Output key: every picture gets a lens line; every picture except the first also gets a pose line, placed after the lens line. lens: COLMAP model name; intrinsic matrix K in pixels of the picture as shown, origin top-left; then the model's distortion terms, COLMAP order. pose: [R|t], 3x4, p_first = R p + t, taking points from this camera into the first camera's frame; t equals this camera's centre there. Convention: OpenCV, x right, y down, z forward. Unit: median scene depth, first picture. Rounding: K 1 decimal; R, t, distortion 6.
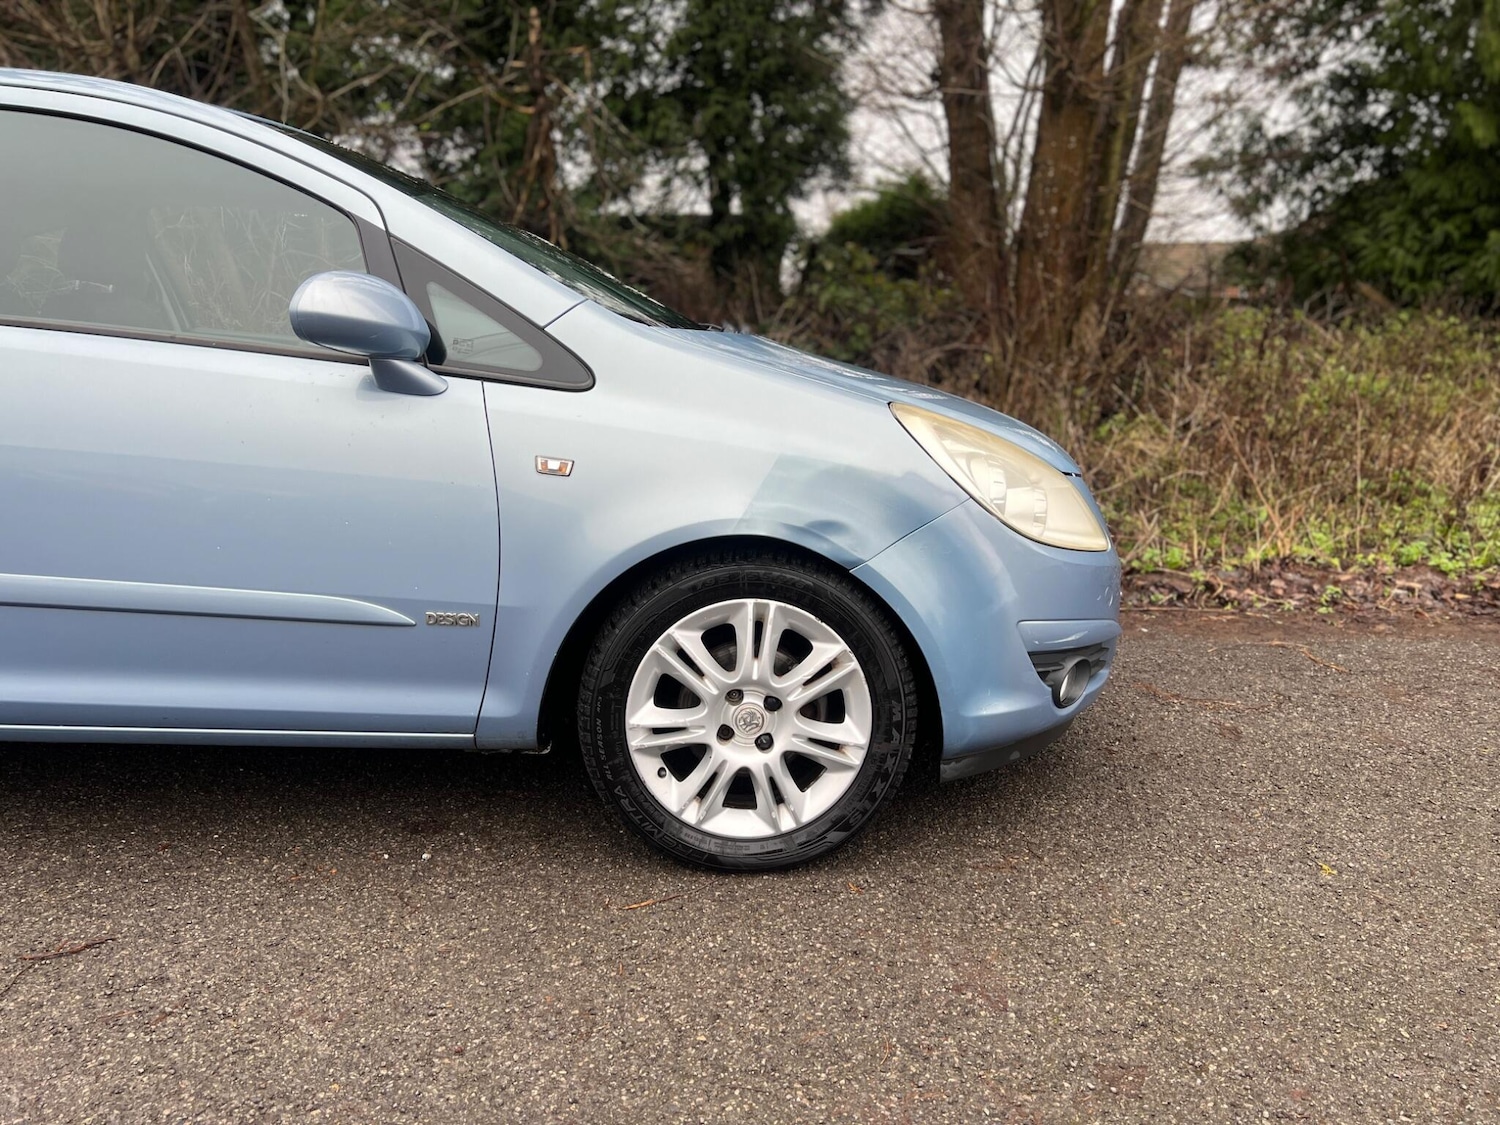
lens RADIAL K [[1129.7, 0, 752.3], [0, 1129.7, 578.9], [0, 0, 1]] dist [0.046151, -0.051865]
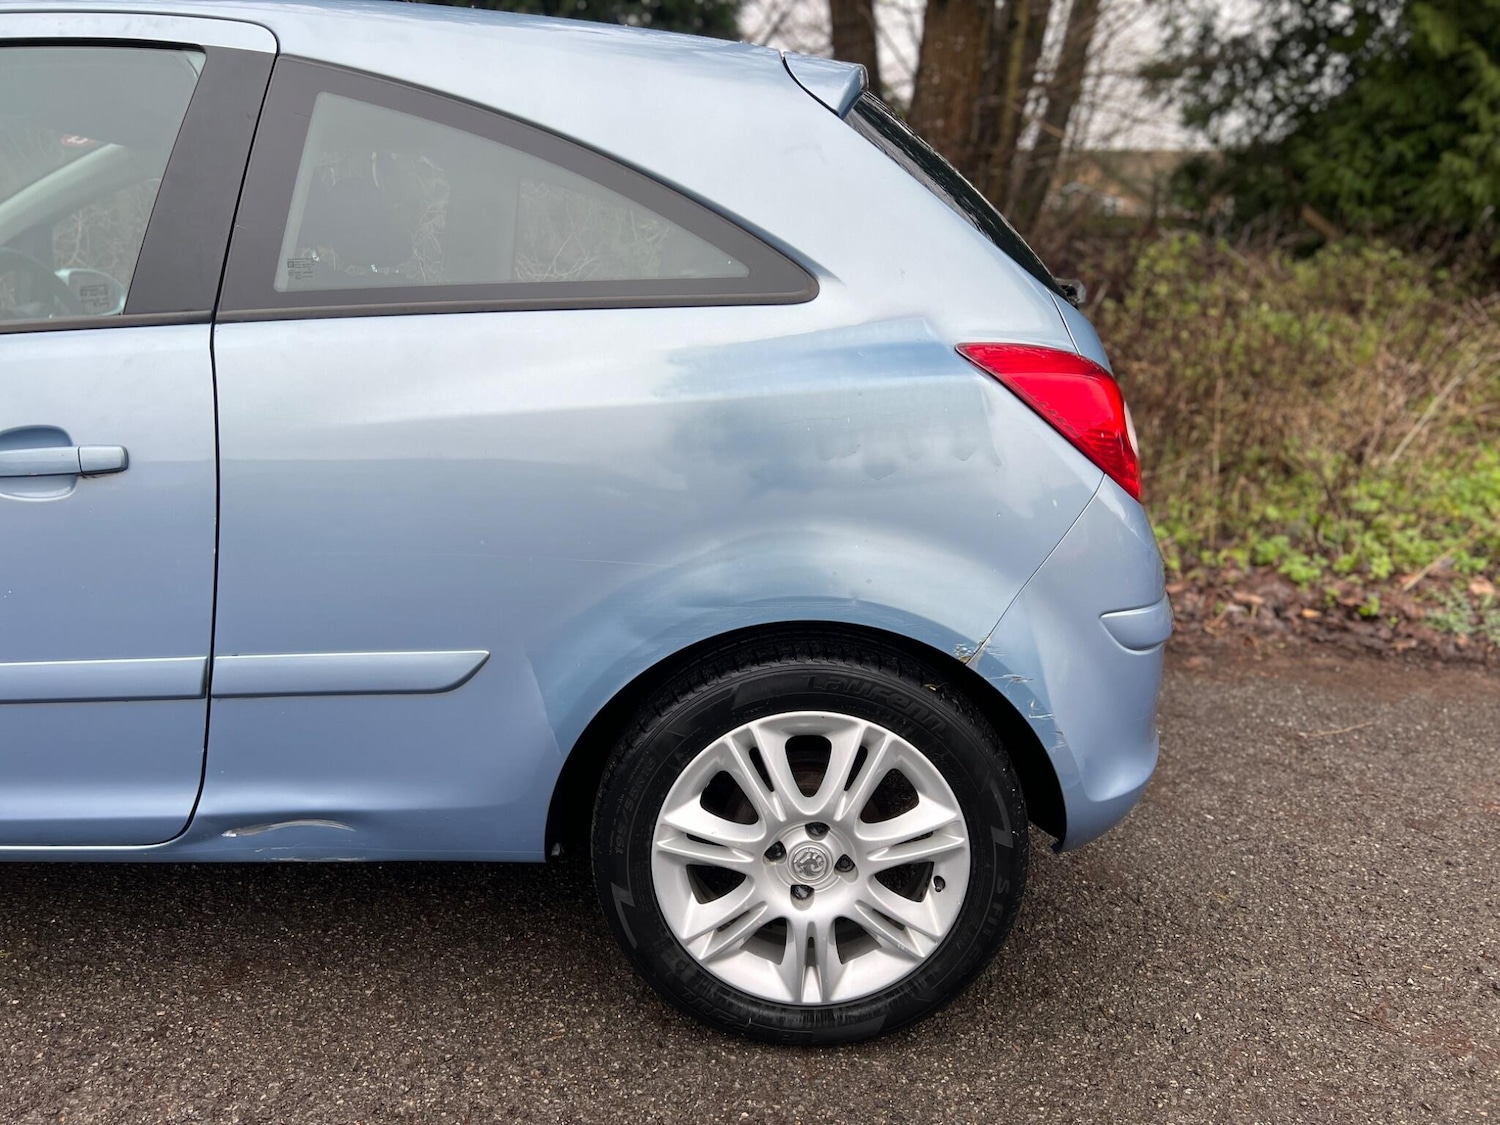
lens RADIAL K [[1131.7, 0, 748.3], [0, 1131.7, 572.8], [0, 0, 1]] dist [0.048391, -0.054866]
pose [[0.999862, 0.013273, 0.010028, 0.118375], [-0.013989, 0.997074, 0.075157, -0.042987], [-0.009001, -0.075287, 0.997121, 0.099439]]
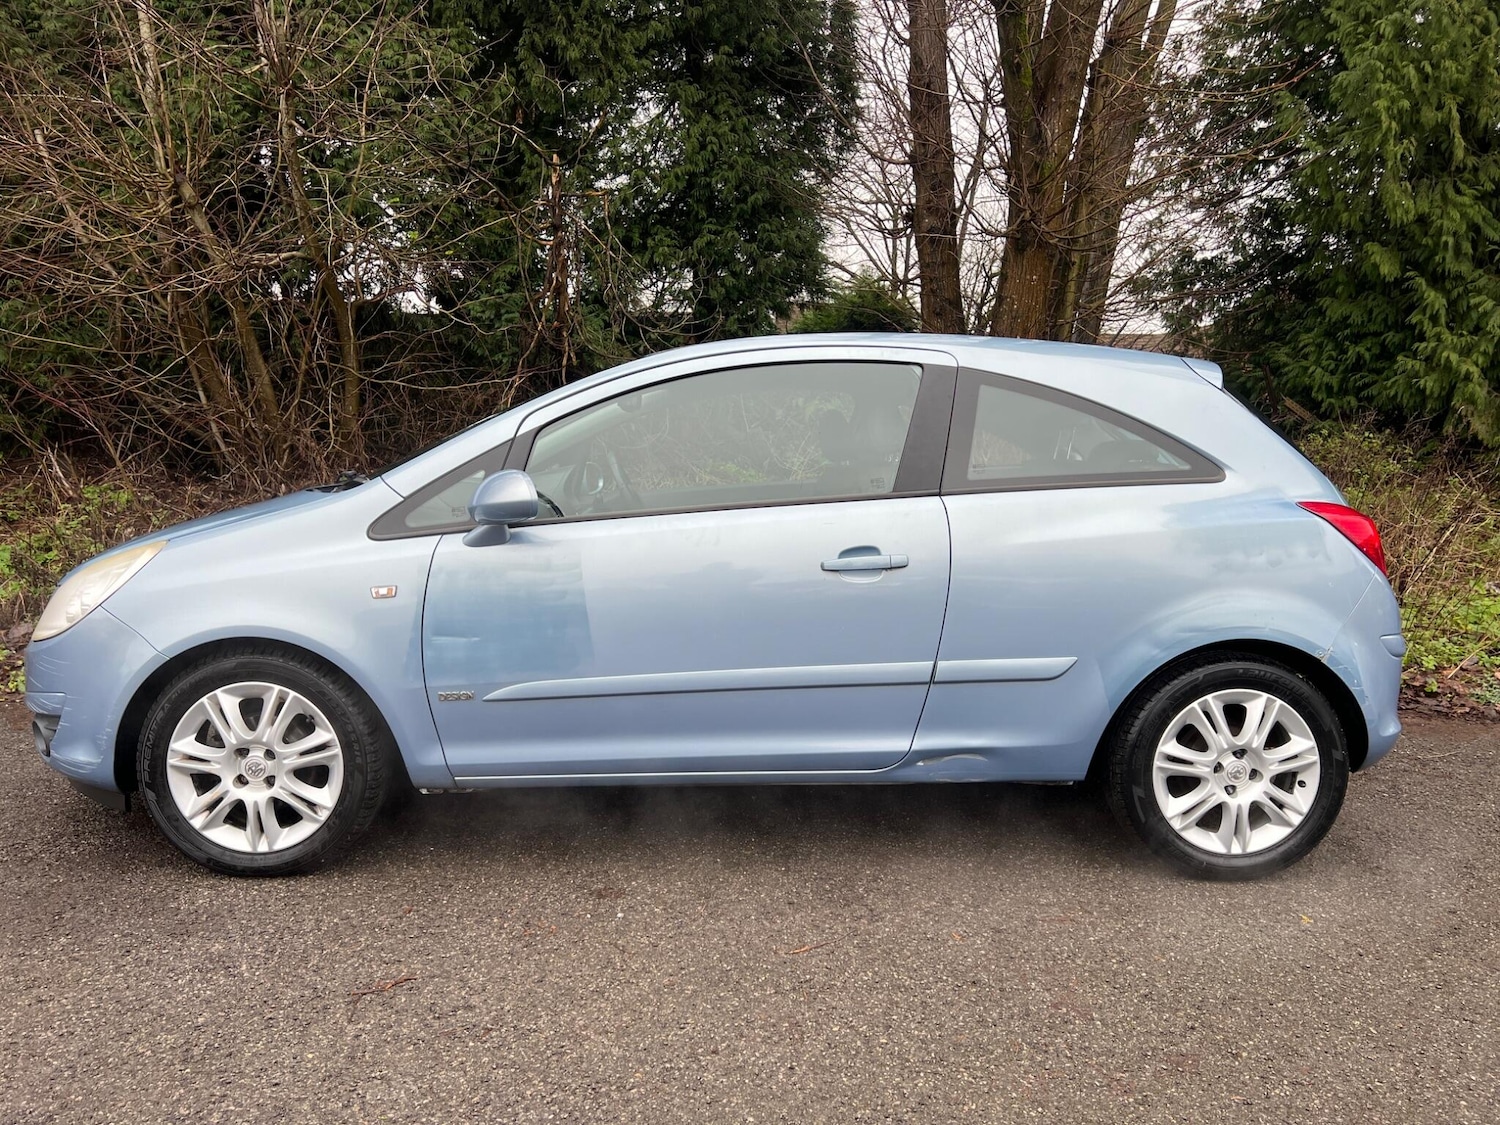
lens RADIAL K [[1131.7, 0, 748.3], [0, 1131.7, 572.8], [0, 0, 1]] dist [0.048391, -0.054866]
pose [[0.998627, 0.004179, 0.052217, -0.061161], [-0.000460, 0.997474, -0.071028, -0.014631], [-0.052382, 0.070906, 0.996107, -0.090435]]
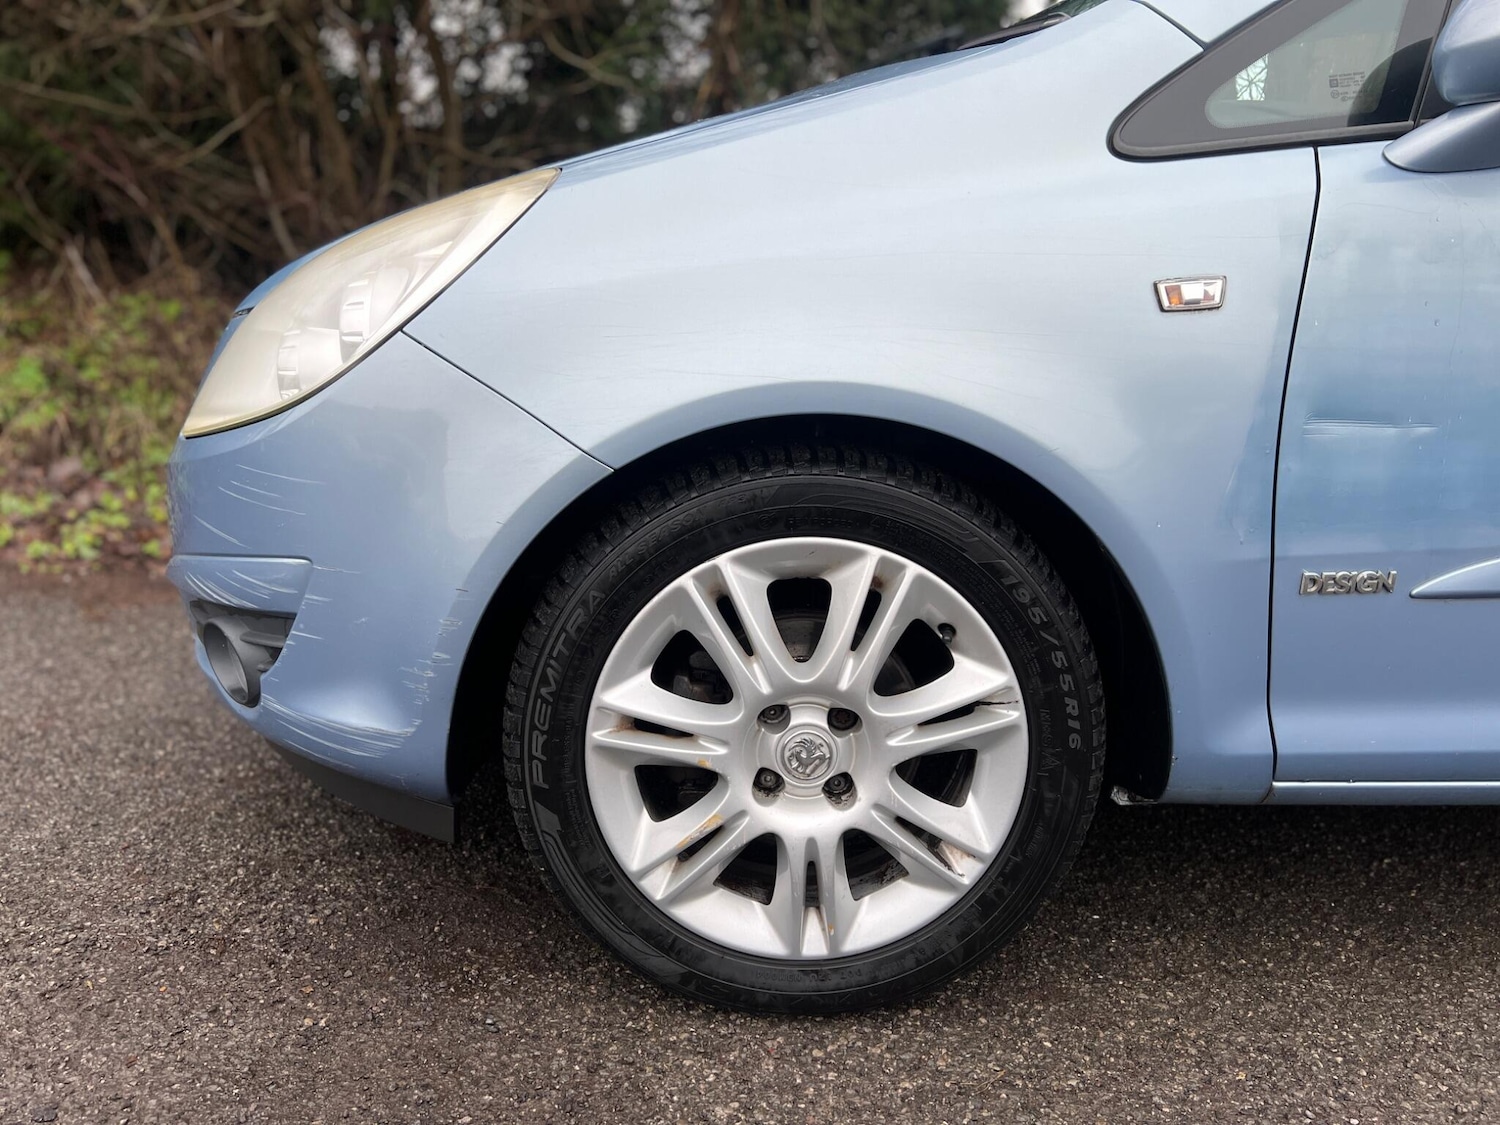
lens RADIAL K [[1131.7, 0, 748.3], [0, 1131.7, 572.8], [0, 0, 1]] dist [0.048391, -0.054866]
pose [[0.998431, 0.011170, 0.054865, -0.225317], [-0.013250, 0.999201, 0.037708, -0.005804], [-0.054400, -0.038376, 0.997782, 0.160965]]
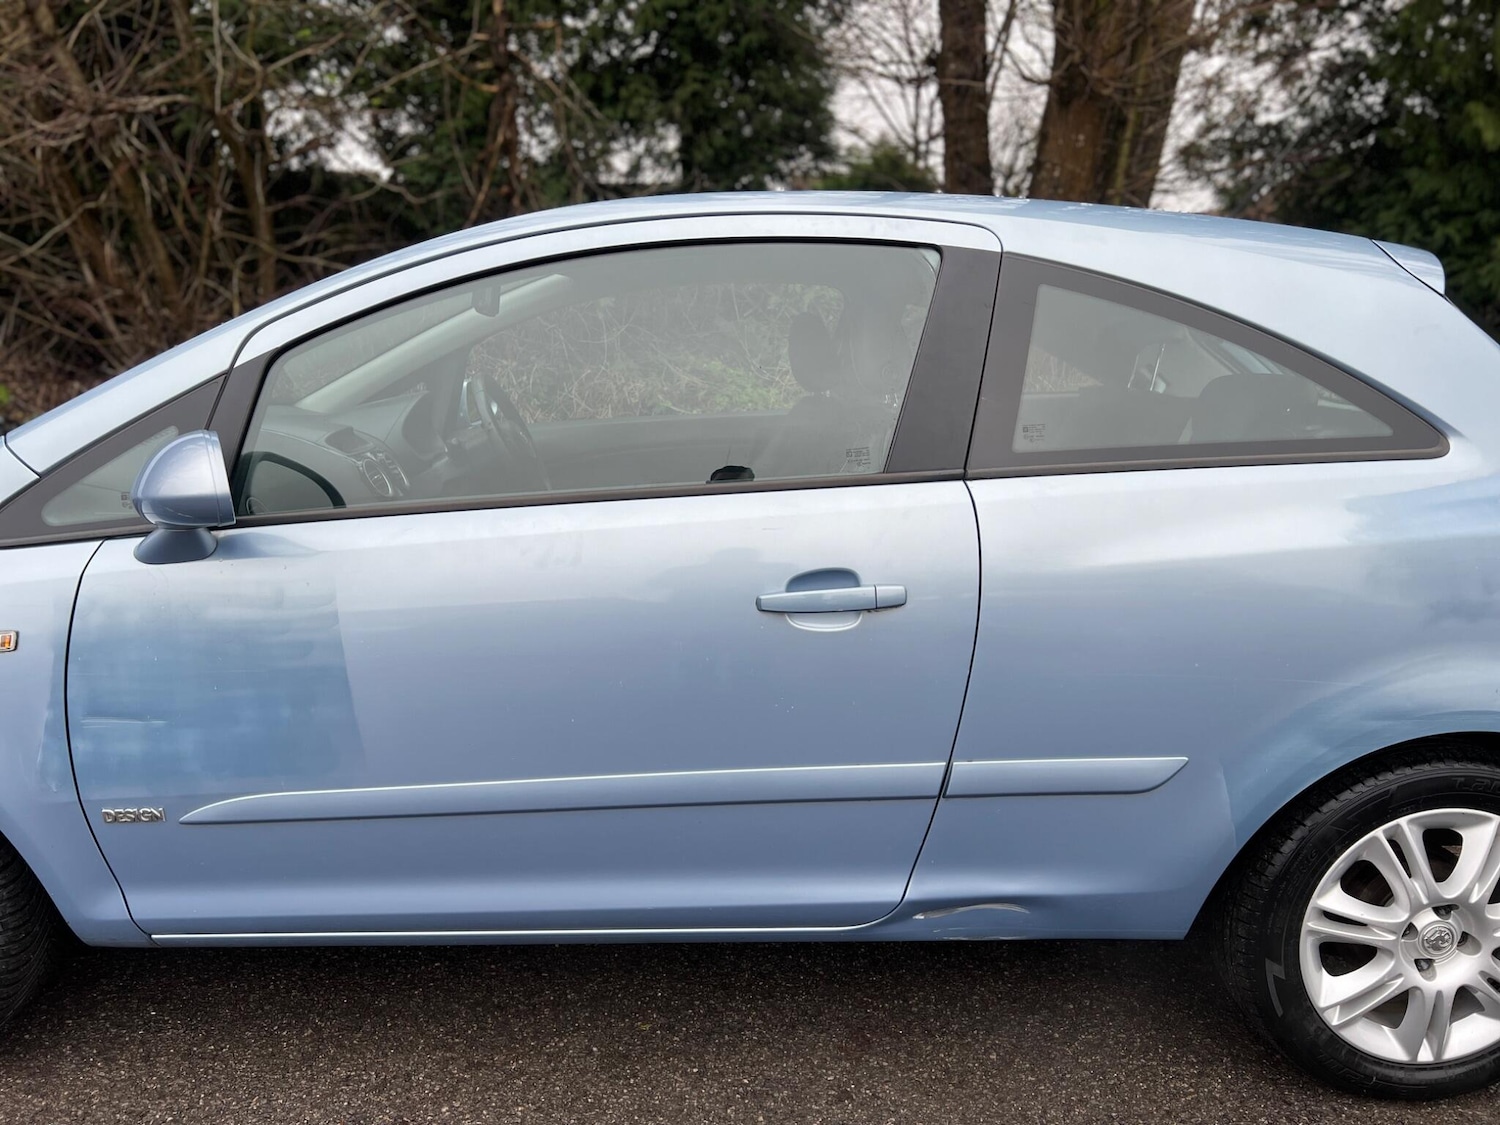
lens RADIAL K [[1131.7, 0, 748.3], [0, 1131.7, 572.8], [0, 0, 1]] dist [0.048391, -0.054866]
pose [[0.999027, 0.011495, 0.042575, -0.027076], [-0.012831, 0.999429, 0.031250, -0.057653], [-0.042191, -0.031766, 0.998604, 0.070229]]
